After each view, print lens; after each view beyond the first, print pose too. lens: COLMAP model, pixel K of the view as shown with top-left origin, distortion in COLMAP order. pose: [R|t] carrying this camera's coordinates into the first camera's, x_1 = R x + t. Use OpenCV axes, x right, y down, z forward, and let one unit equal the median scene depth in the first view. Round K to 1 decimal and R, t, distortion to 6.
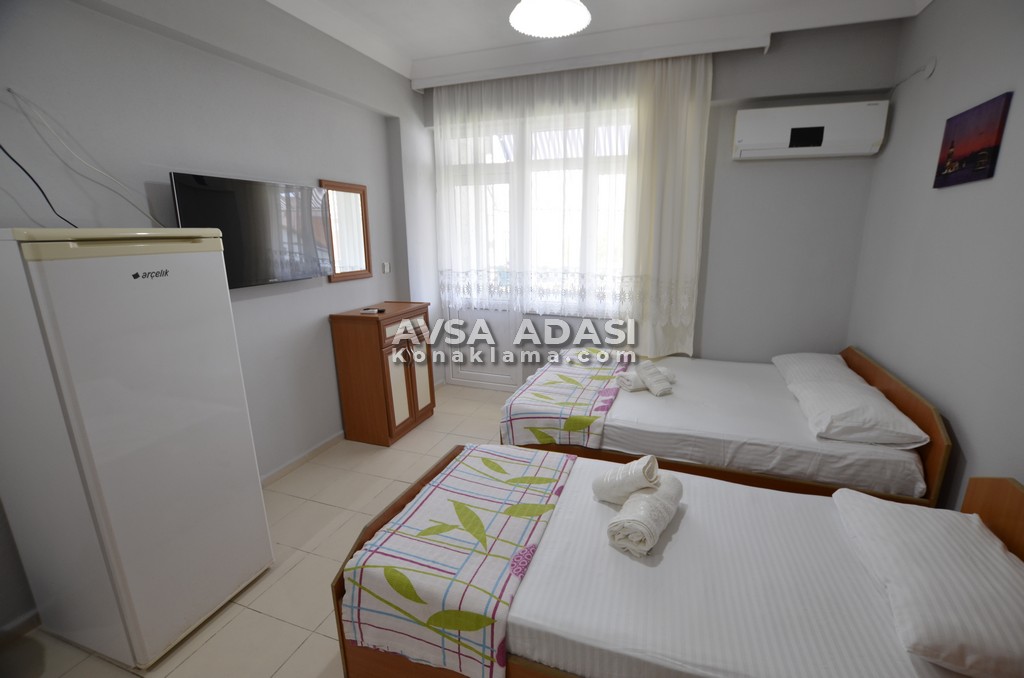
lens RADIAL K [[446.9, 0, 514.8], [0, 446.9, 339.3], [0, 0, 1]] dist [-0.018227, 0.001051]
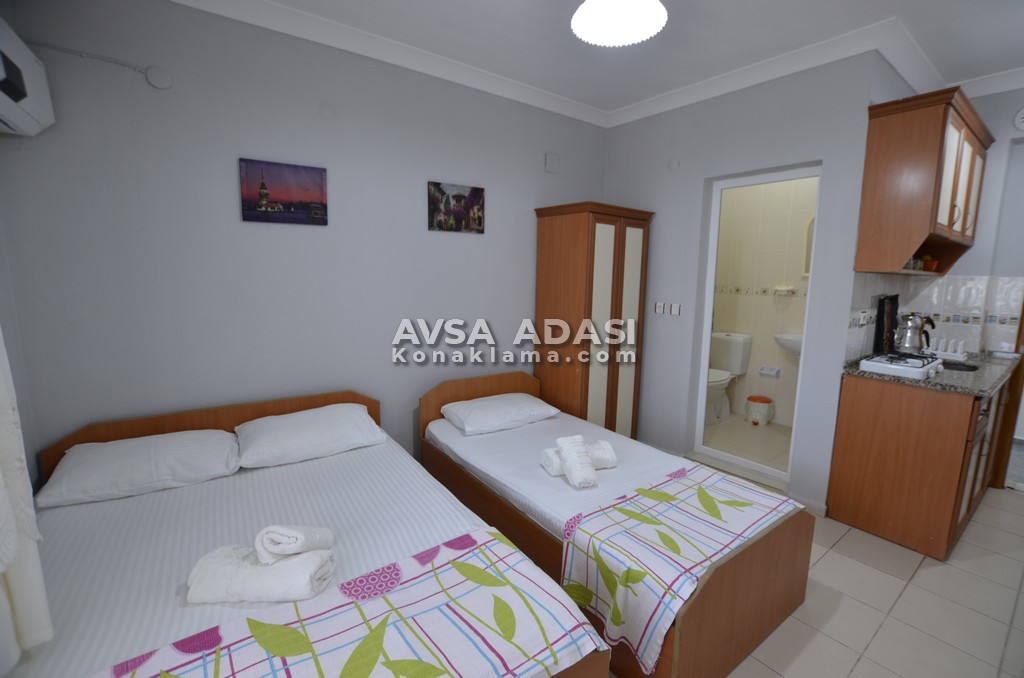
lens RADIAL K [[446.9, 0, 520.6], [0, 446.9, 339.2], [0, 0, 1]] dist [-0.018227, 0.001051]
pose [[-0.834316, -0.104290, 0.541332, -0.248155], [0.108085, 0.931941, 0.346126, -0.432083], [-0.540587, 0.347288, -0.766262, 1.791534]]
